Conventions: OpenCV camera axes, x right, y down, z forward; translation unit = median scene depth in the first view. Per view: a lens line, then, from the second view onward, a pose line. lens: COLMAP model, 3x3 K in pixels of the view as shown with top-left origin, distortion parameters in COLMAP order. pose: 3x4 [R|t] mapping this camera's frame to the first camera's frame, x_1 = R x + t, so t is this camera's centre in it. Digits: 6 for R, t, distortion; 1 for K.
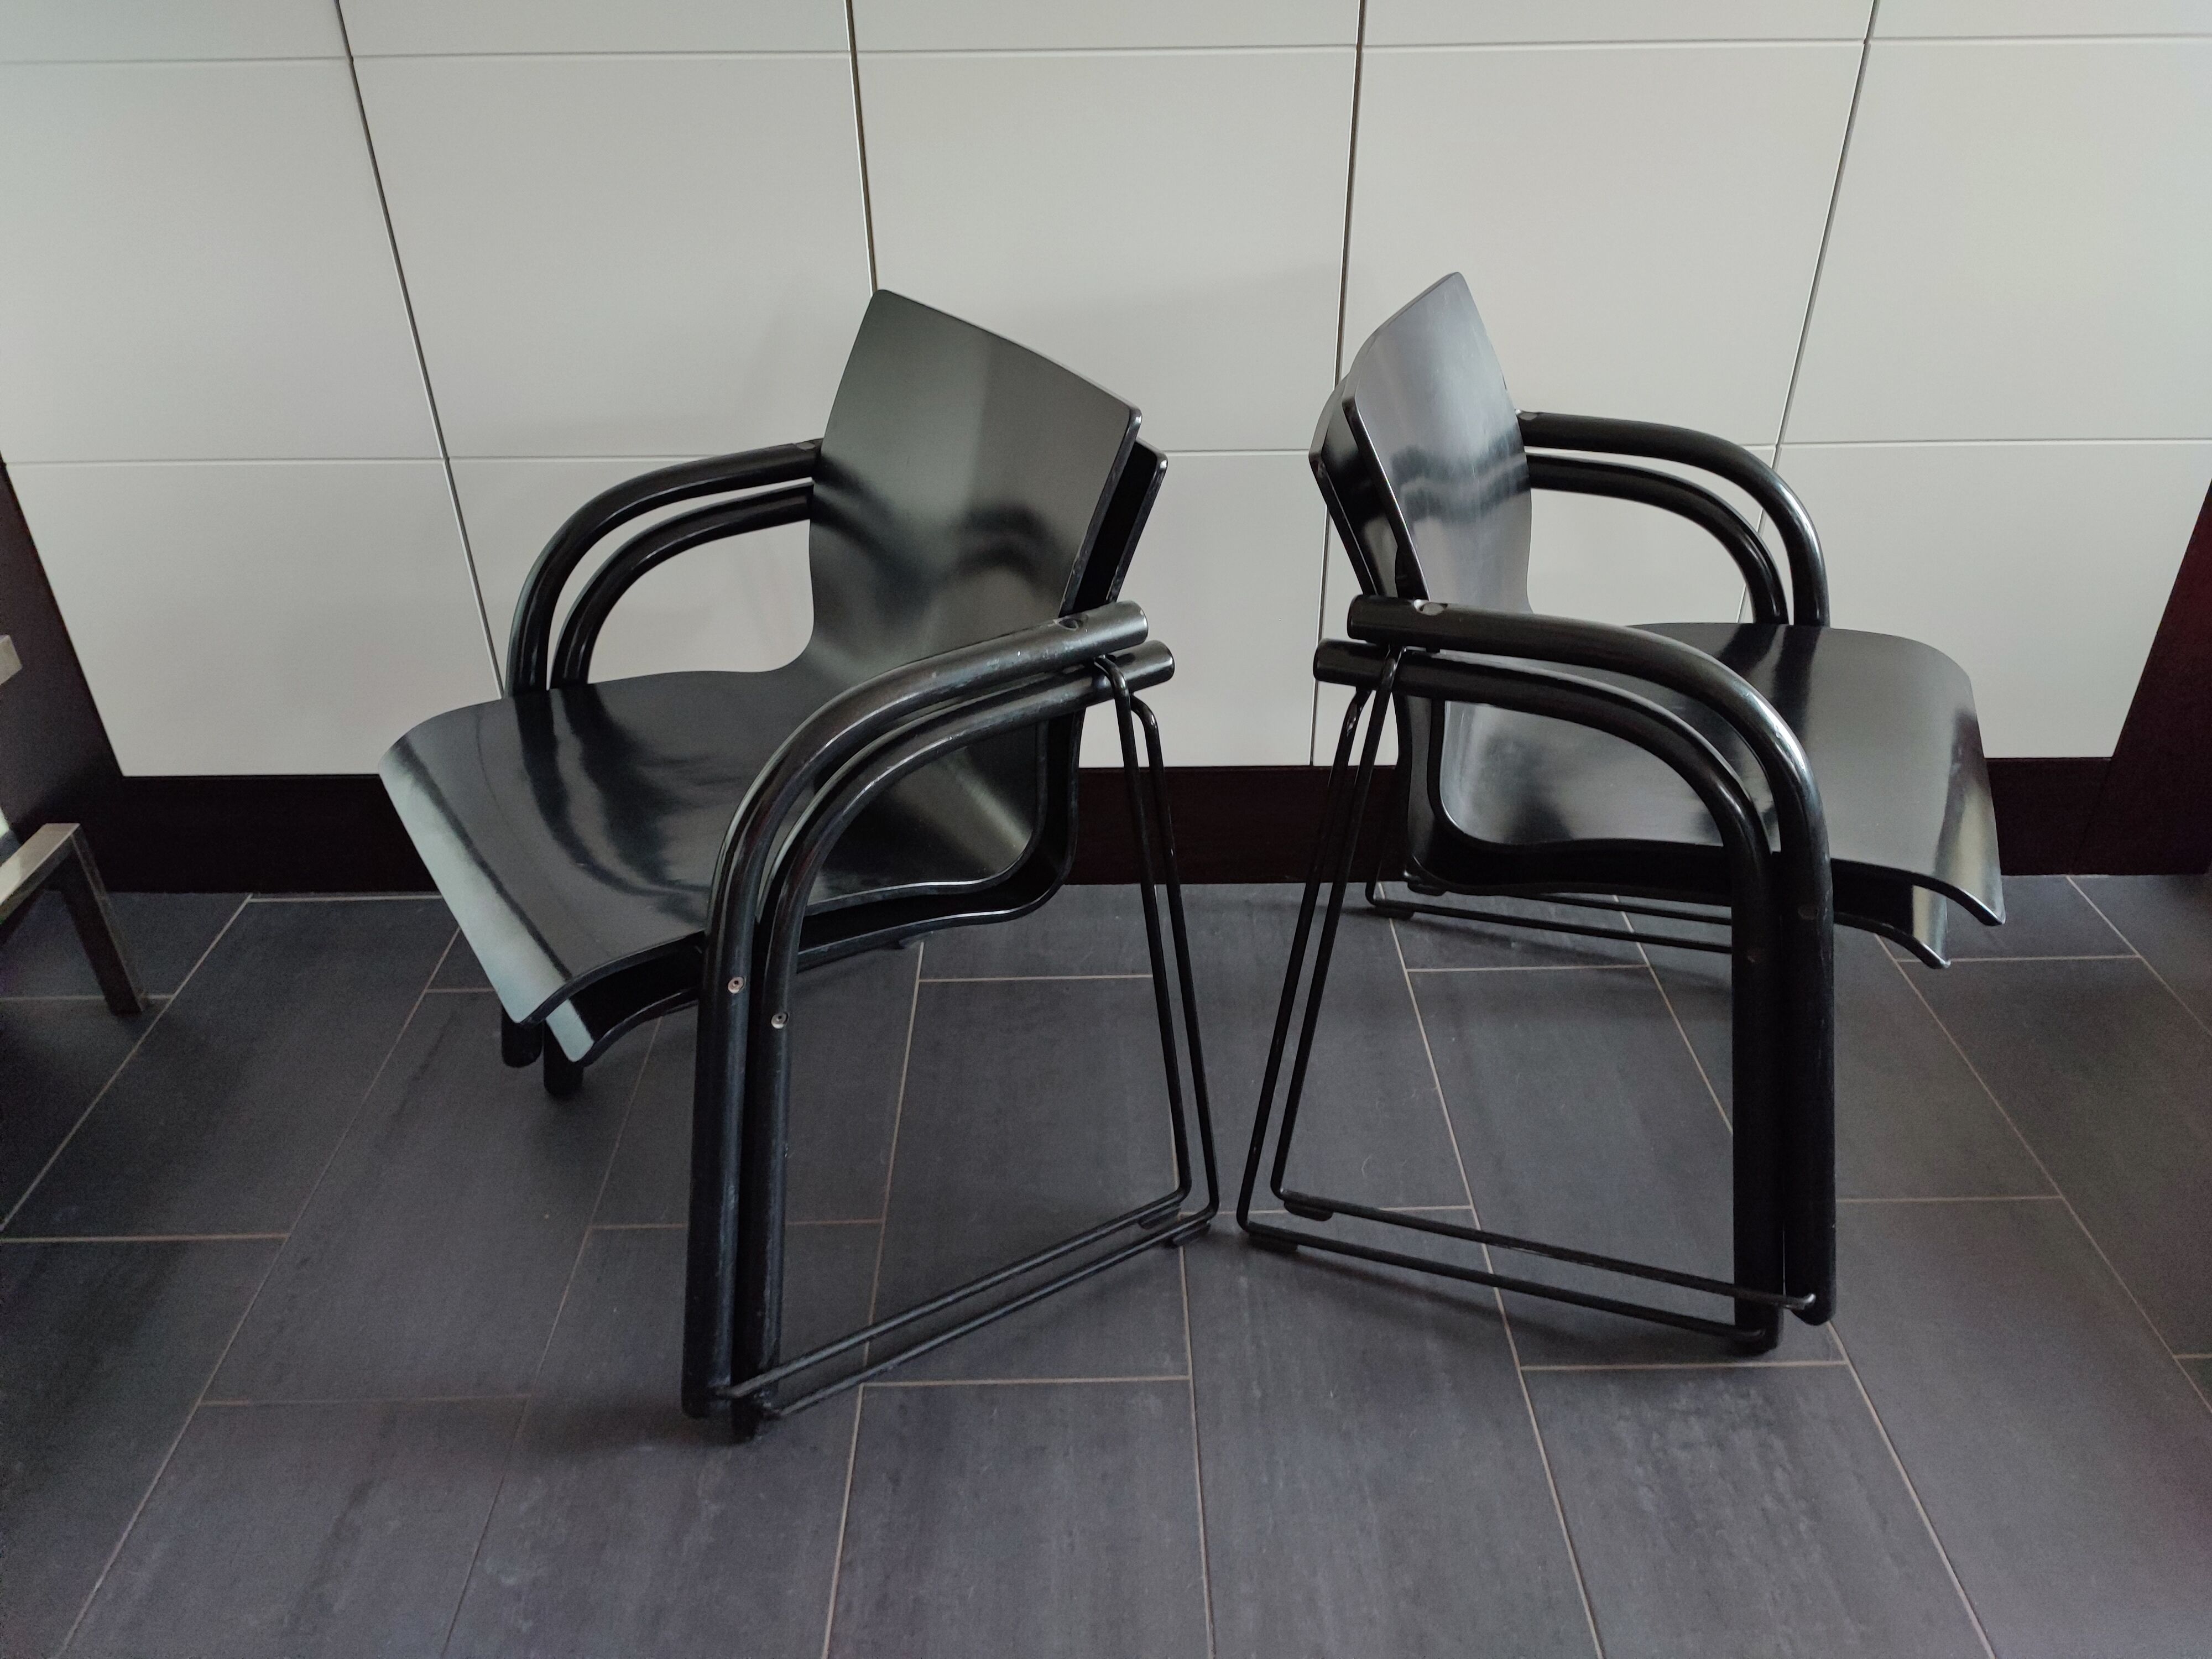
lens RADIAL K [[1596.9, 0, 1118.3], [0, 1596.9, 836.8], [0, 0, 1]] dist [0.040182, -0.053582]
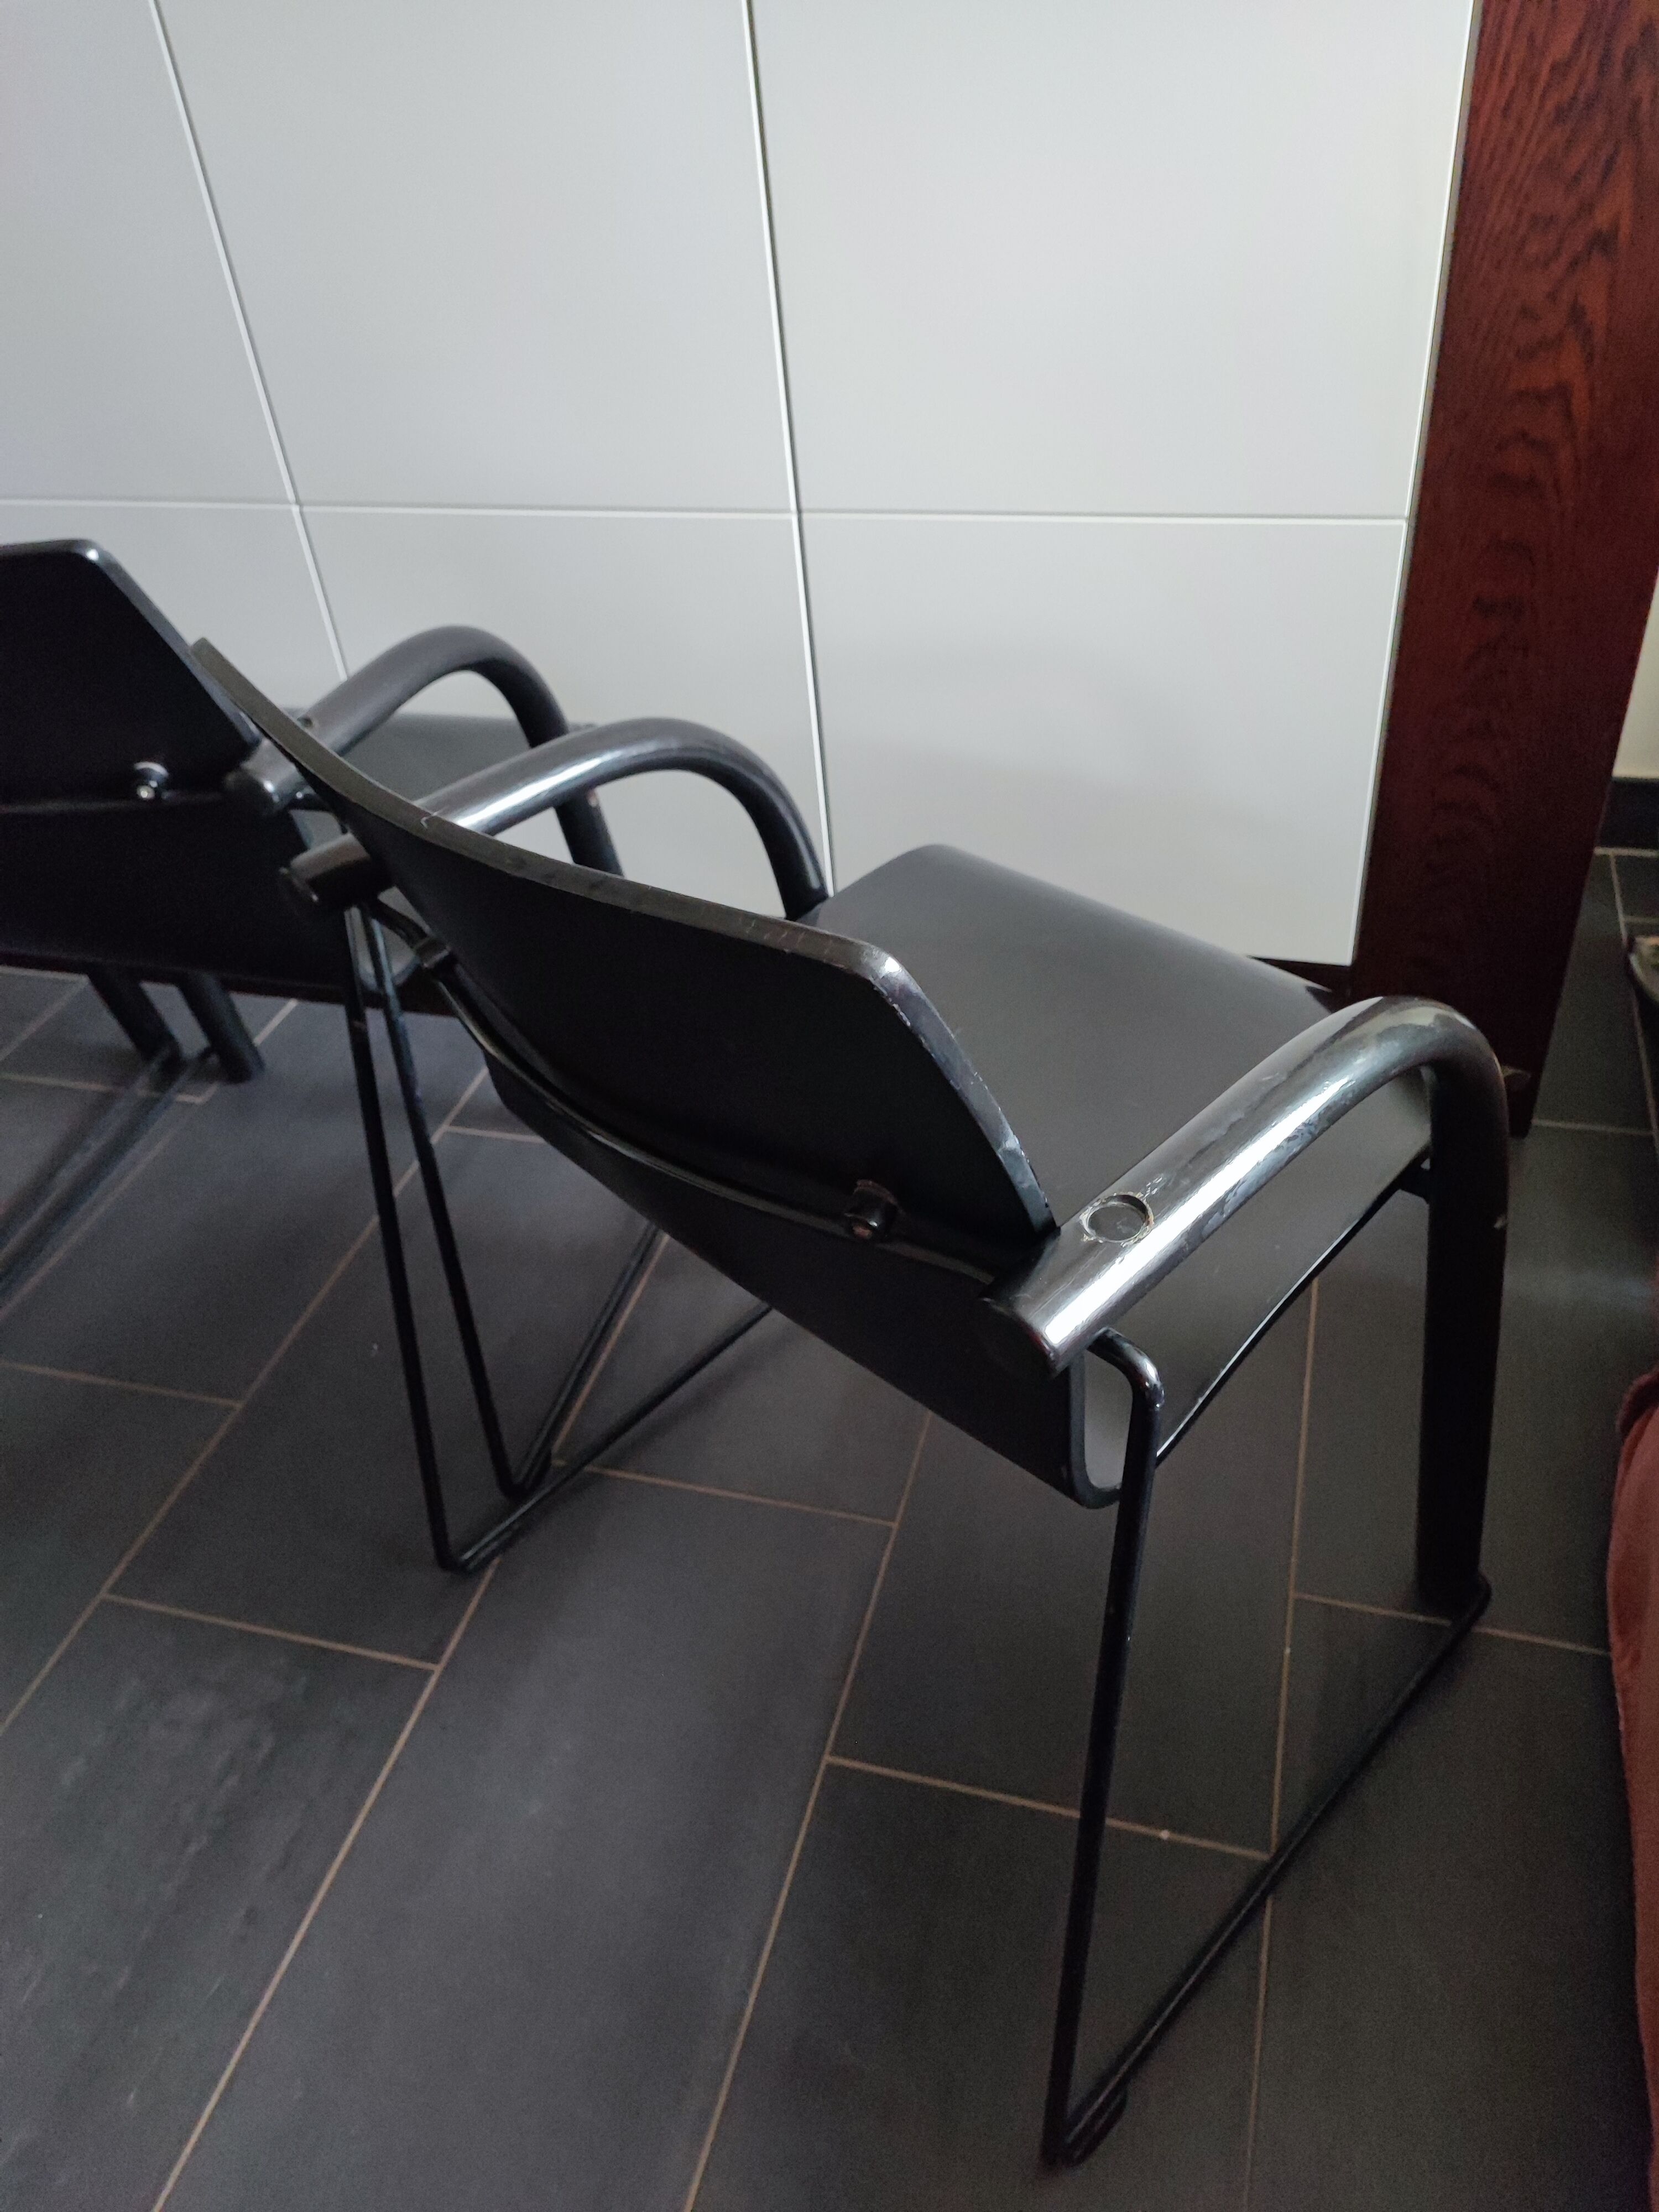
lens RADIAL K [[1596.9, 0, 846.6], [0, 1596.9, 1098.6], [0, 0, 1]] dist [0.040182, -0.053582]
pose [[0.953581, 0.122377, -0.275150, 0.861550], [-0.095280, 0.989373, 0.109828, -0.069001], [0.285667, -0.078514, 0.955107, 0.314288]]
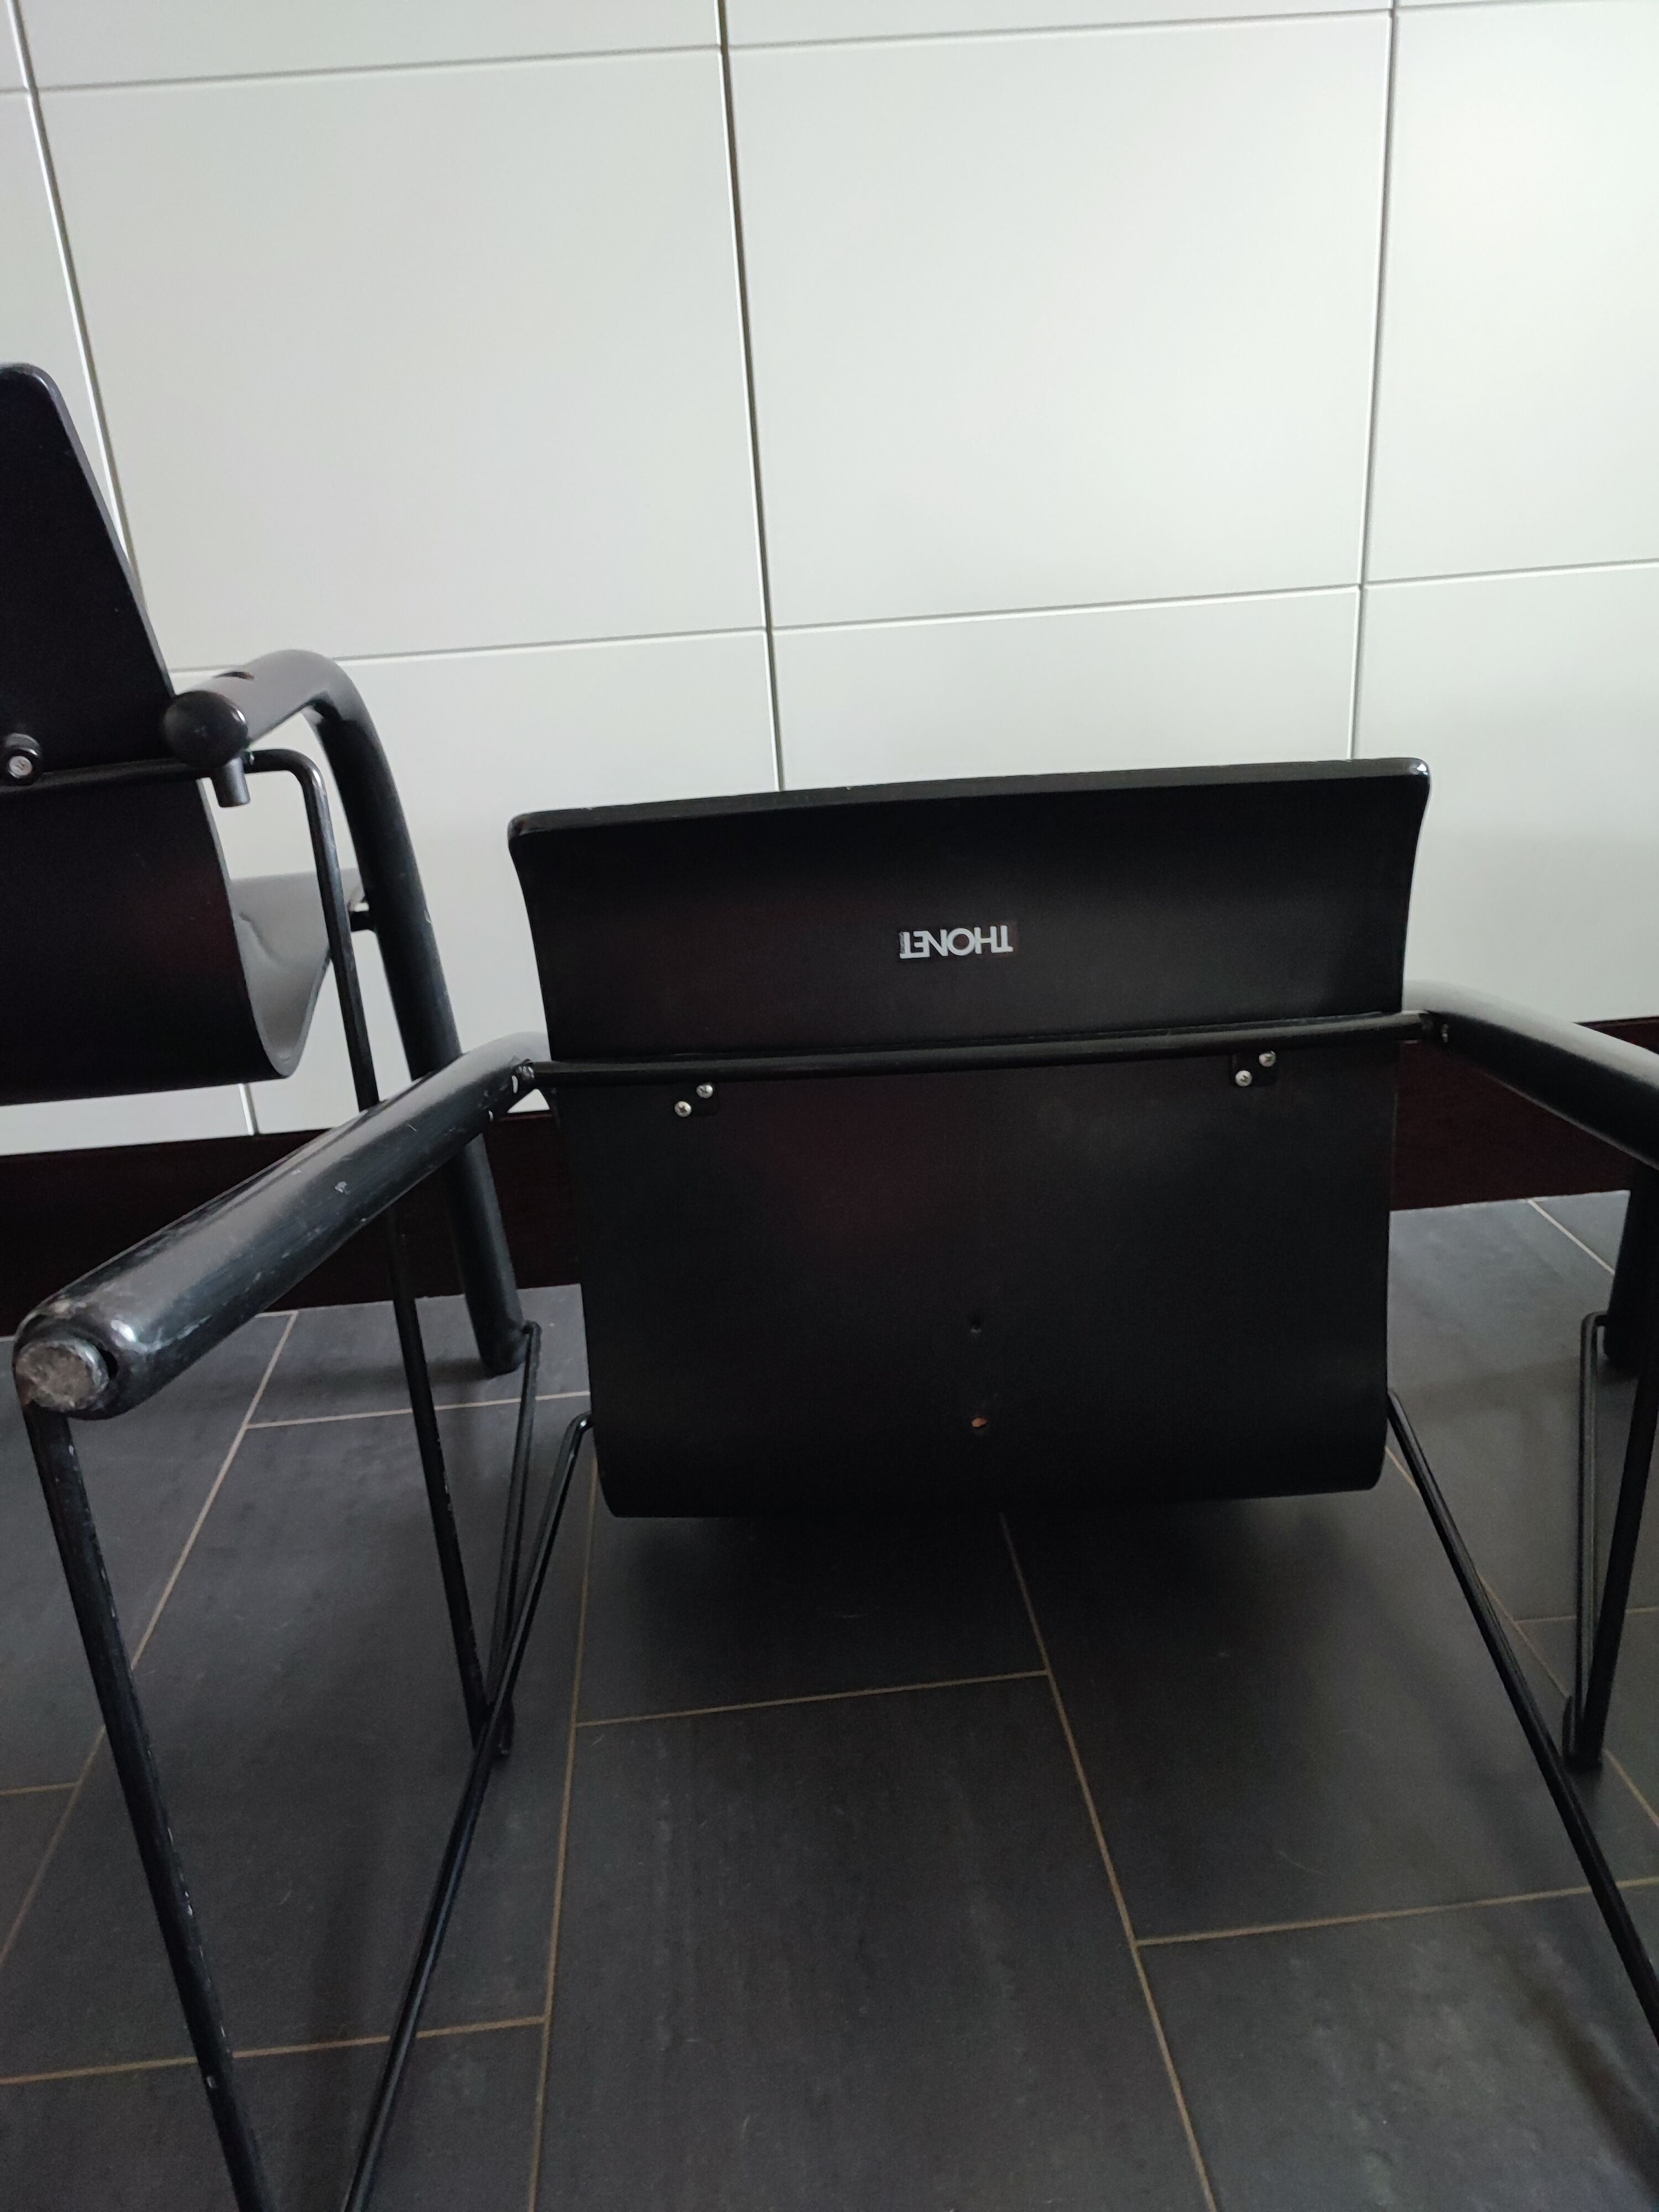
lens RADIAL K [[1602.6, 0, 835.7], [0, 1602.6, 1109.0], [0, 0, 1]] dist [0.026363, -0.028939]
pose [[0.996381, -0.075132, 0.039748, 0.149251], [0.081351, 0.978450, -0.189781, 0.147400], [-0.024633, 0.192328, 0.981022, 0.400816]]
